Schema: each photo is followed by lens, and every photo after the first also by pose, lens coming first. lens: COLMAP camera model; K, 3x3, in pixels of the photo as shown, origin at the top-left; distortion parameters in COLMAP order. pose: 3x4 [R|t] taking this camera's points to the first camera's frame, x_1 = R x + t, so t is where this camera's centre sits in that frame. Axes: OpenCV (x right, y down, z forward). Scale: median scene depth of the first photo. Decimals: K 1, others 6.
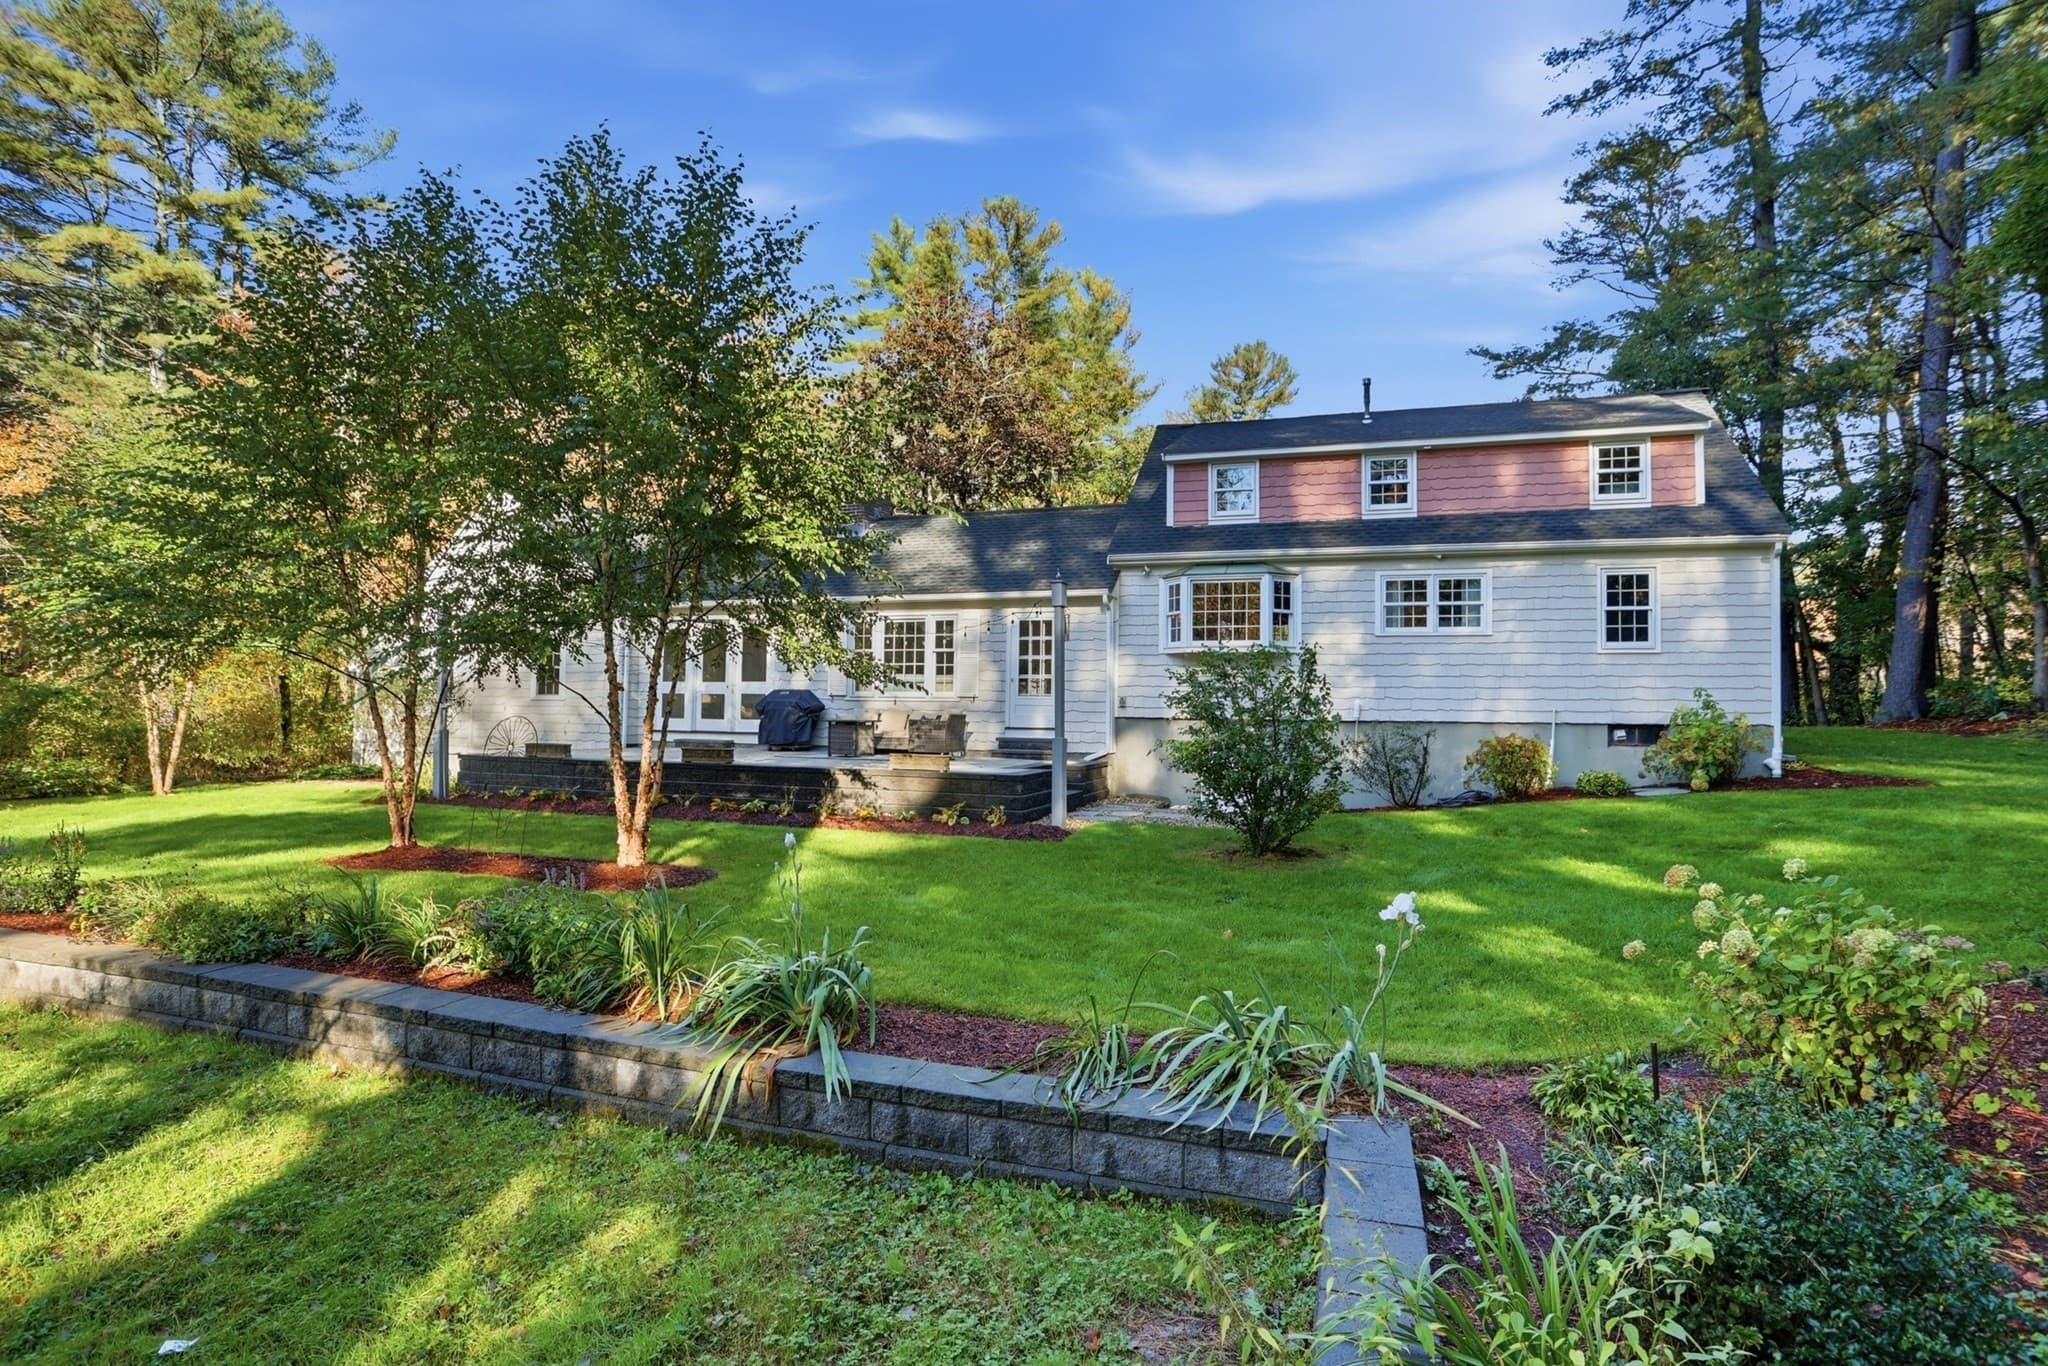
lens RADIAL K [[983.1, 0, 1066.4], [0, 983.1, 682.6], [0, 0, 1]] dist [-0.007773, 0.001961]
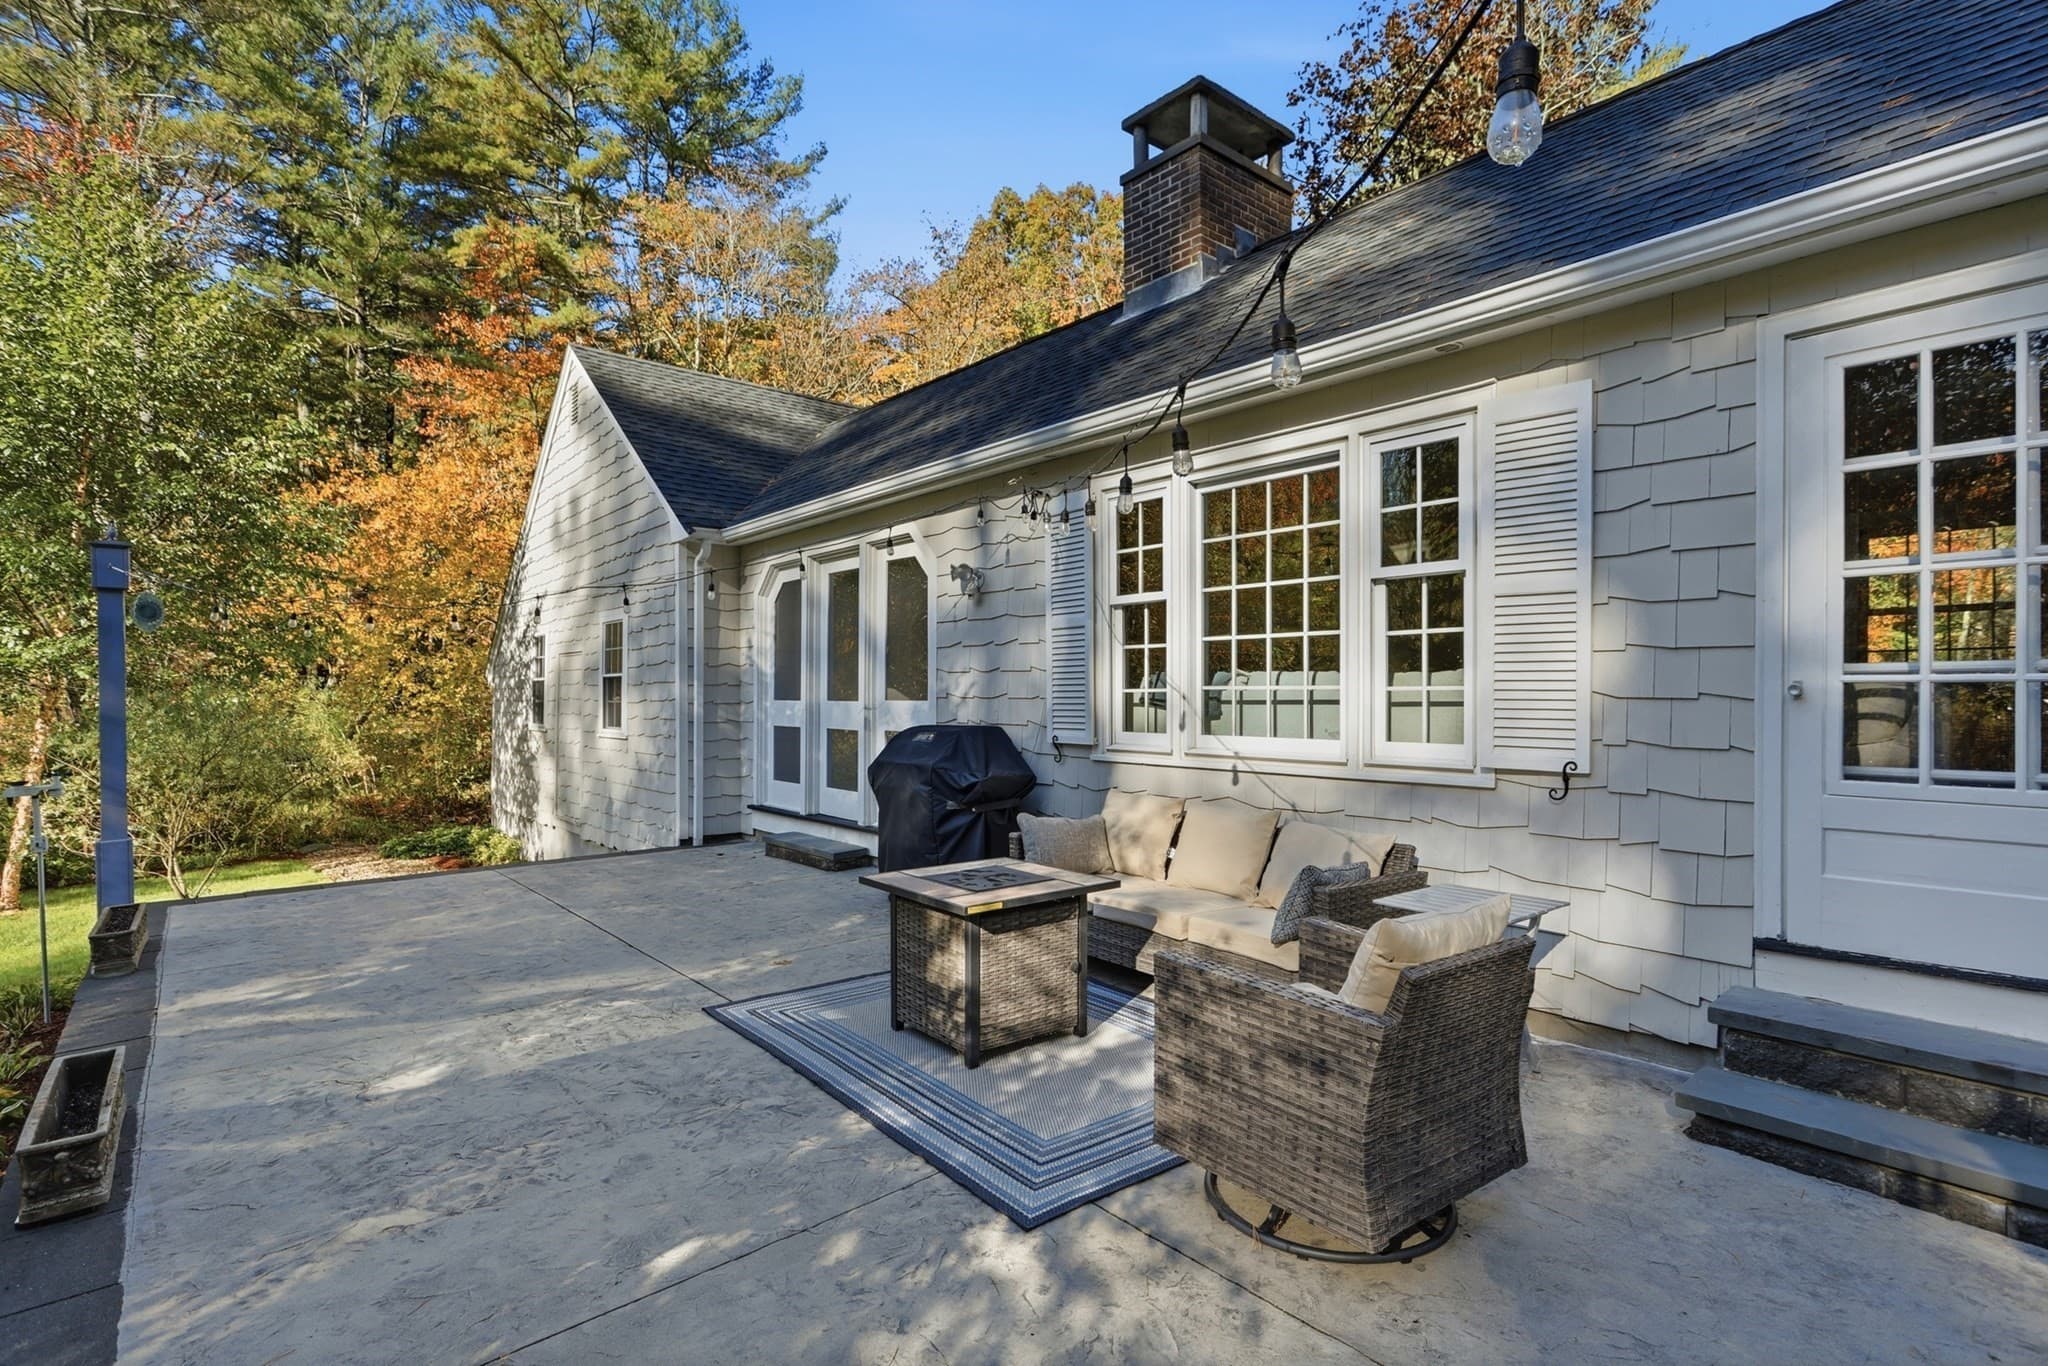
lens RADIAL K [[983.1, 0, 1016.6], [0, 983.1, 680.5], [0, 0, 1]] dist [-0.007773, 0.001961]
pose [[0.831767, -0.022256, -0.554679, -0.080803], [0.030548, 0.999517, 0.005703, -0.011303], [0.554284, -0.021688, 0.832045, 0.823672]]
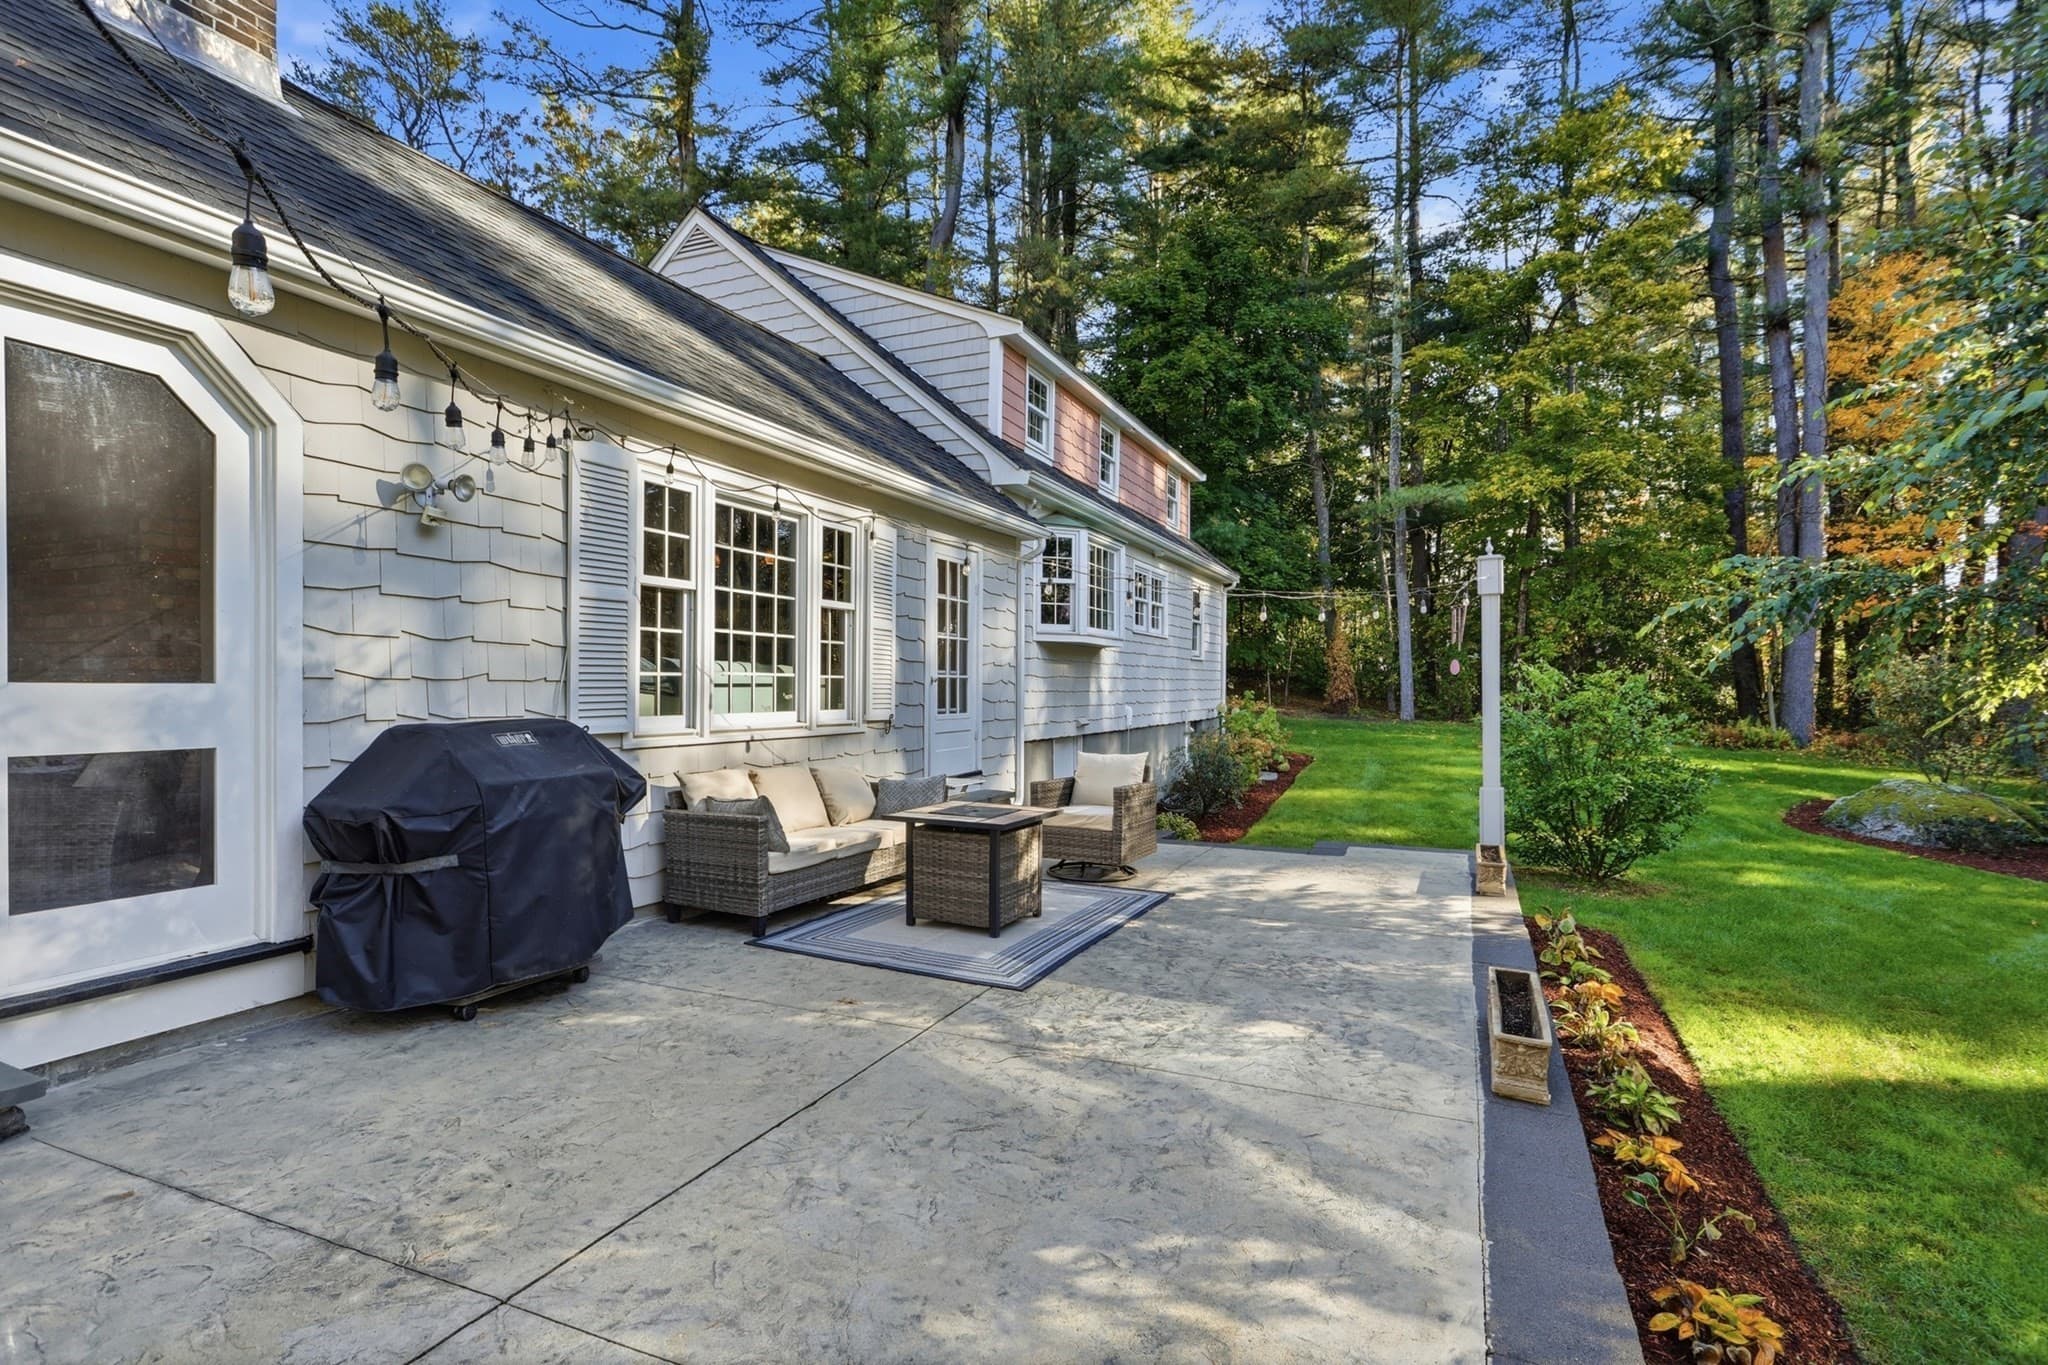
lens RADIAL K [[983.1, 0, 1037.3], [0, 983.1, 687.2], [0, 0, 1]] dist [-0.007773, 0.001961]
pose [[0.122729, -0.015205, 0.992324, -0.565155], [-0.041525, 0.998928, 0.020442, -0.012408], [-0.991571, -0.043716, 0.121966, 0.961806]]
